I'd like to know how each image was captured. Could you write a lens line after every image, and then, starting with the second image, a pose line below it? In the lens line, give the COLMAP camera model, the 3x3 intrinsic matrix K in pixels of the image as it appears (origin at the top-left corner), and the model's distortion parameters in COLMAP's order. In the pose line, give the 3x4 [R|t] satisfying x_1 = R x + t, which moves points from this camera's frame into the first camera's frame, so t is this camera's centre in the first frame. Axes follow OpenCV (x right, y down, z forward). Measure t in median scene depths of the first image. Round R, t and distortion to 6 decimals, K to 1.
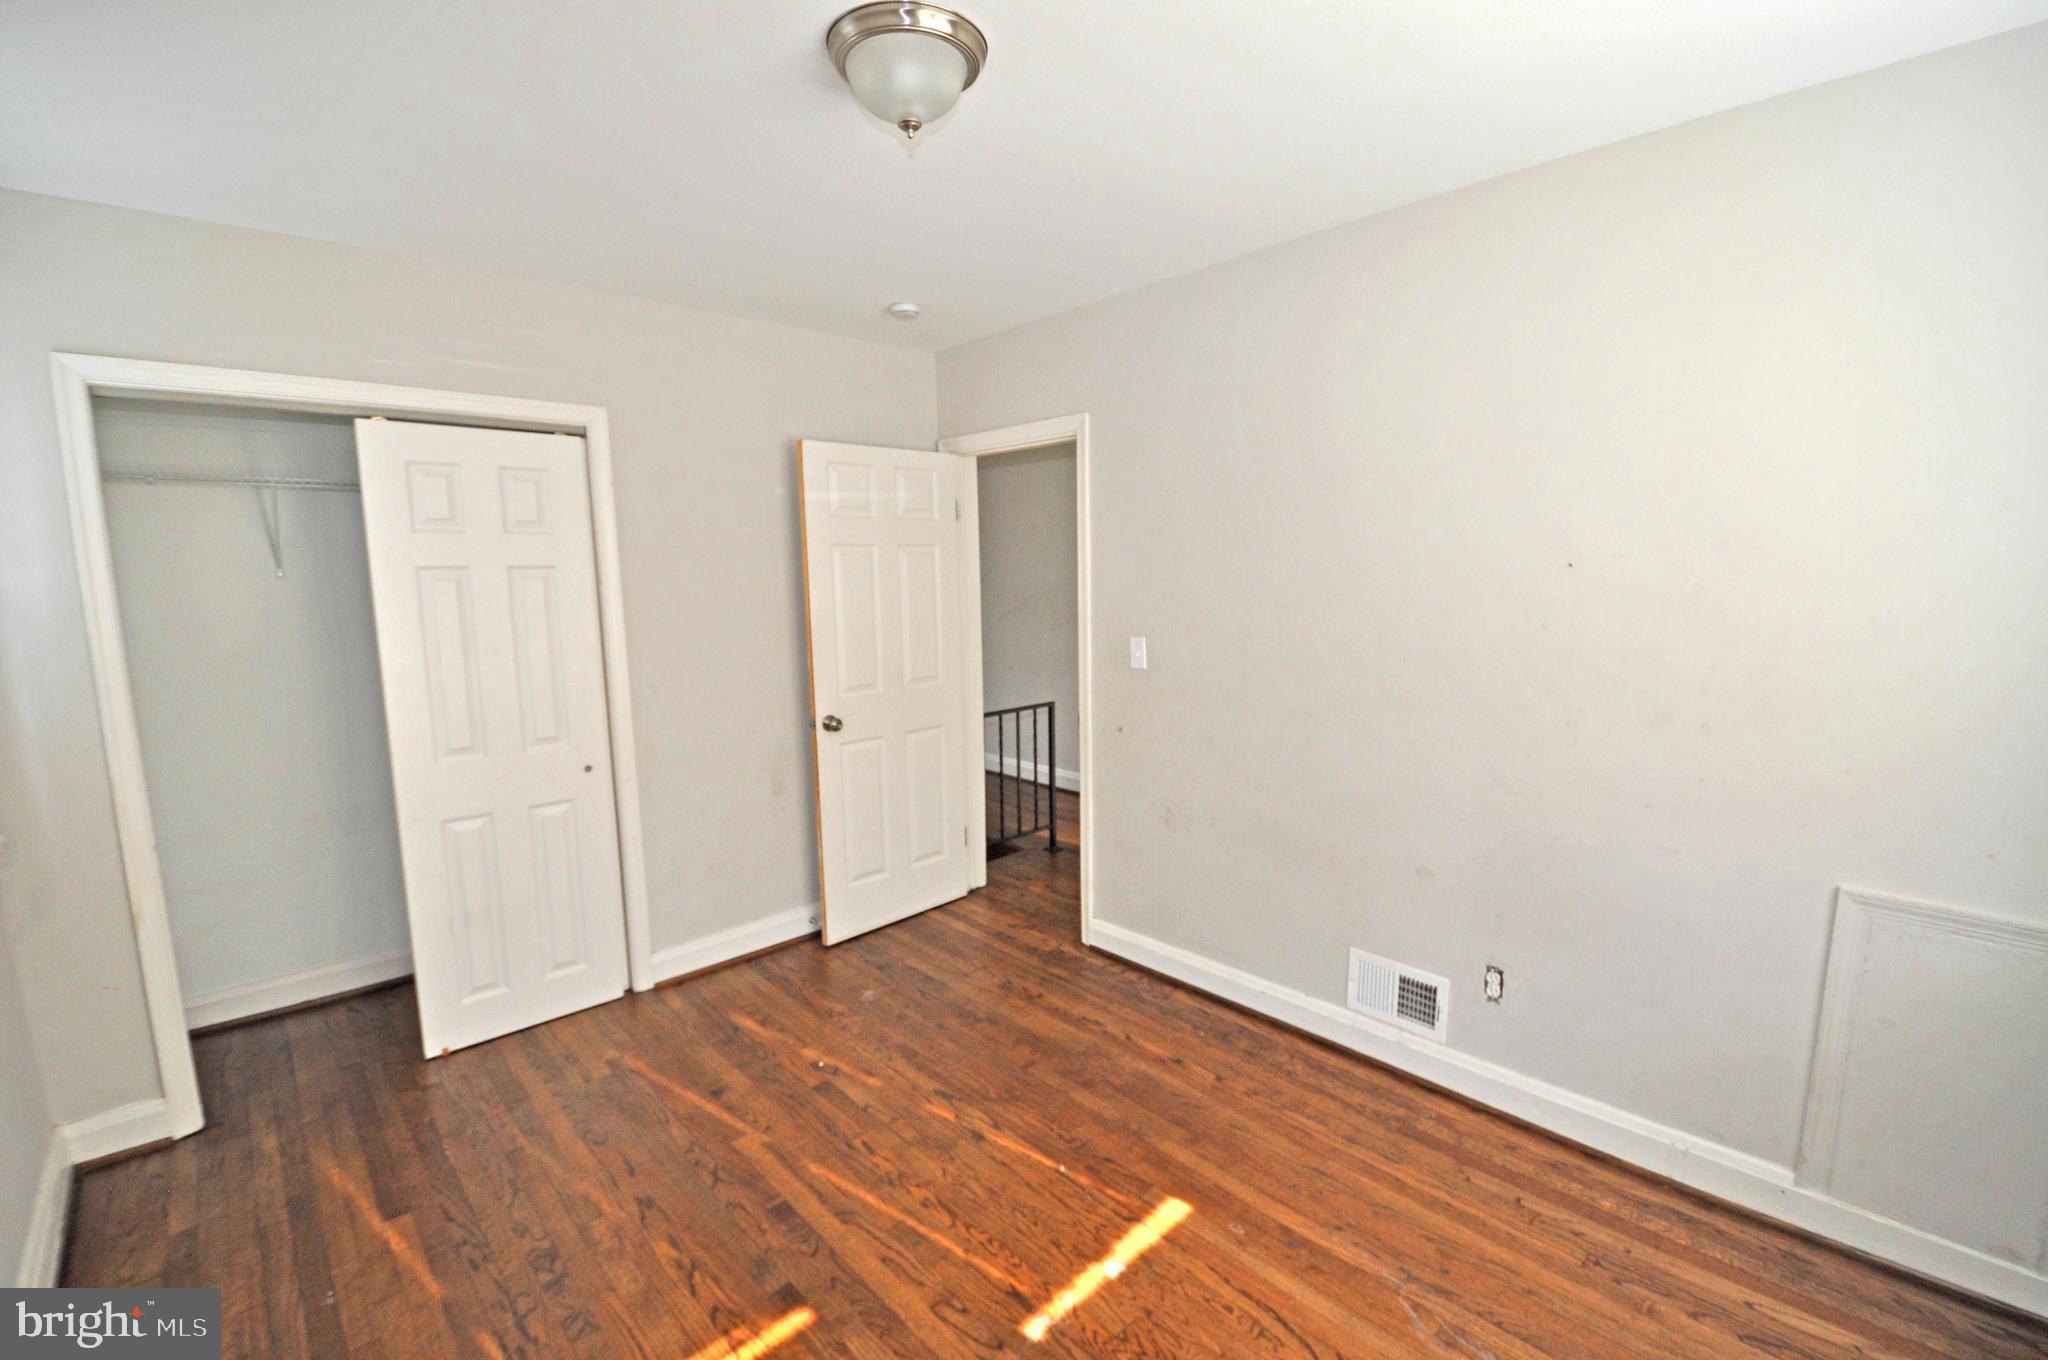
lens RADIAL K [[900.7, 0, 1021.0], [0, 900.7, 683.7], [0, 0, 1]] dist [-0.002229, -0.013636]
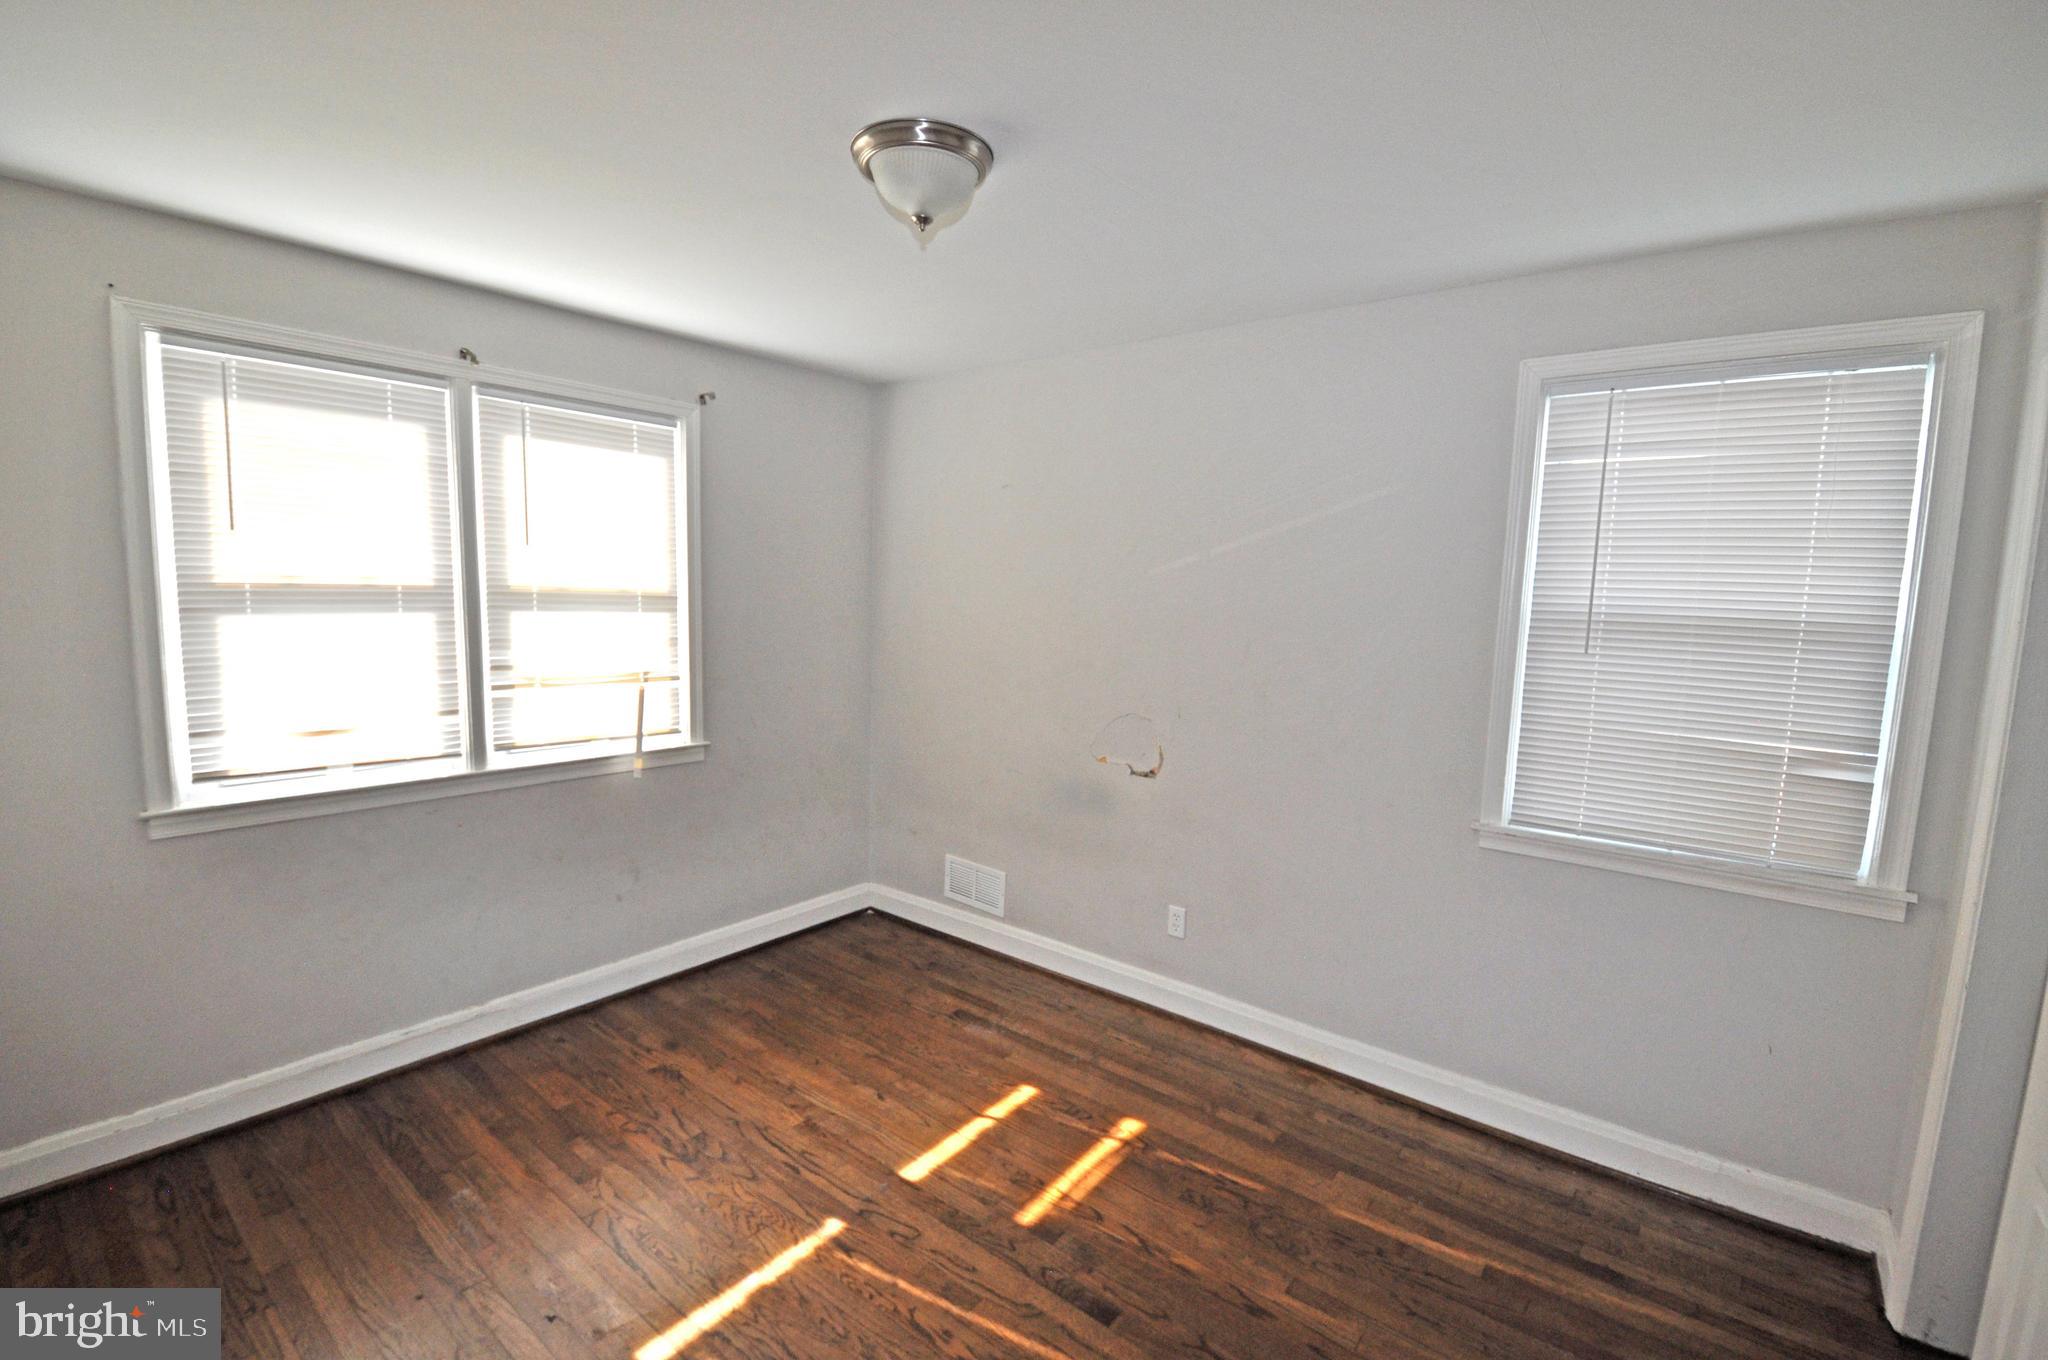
lens RADIAL K [[900.7, 0, 1027.5], [0, 900.7, 692.4], [0, 0, 1]] dist [-0.002229, -0.013636]
pose [[-0.988301, 0.010341, -0.152164, -0.061355], [-0.028306, 0.967929, 0.249622, -0.269925], [0.149865, 0.251009, -0.956313, 1.816679]]
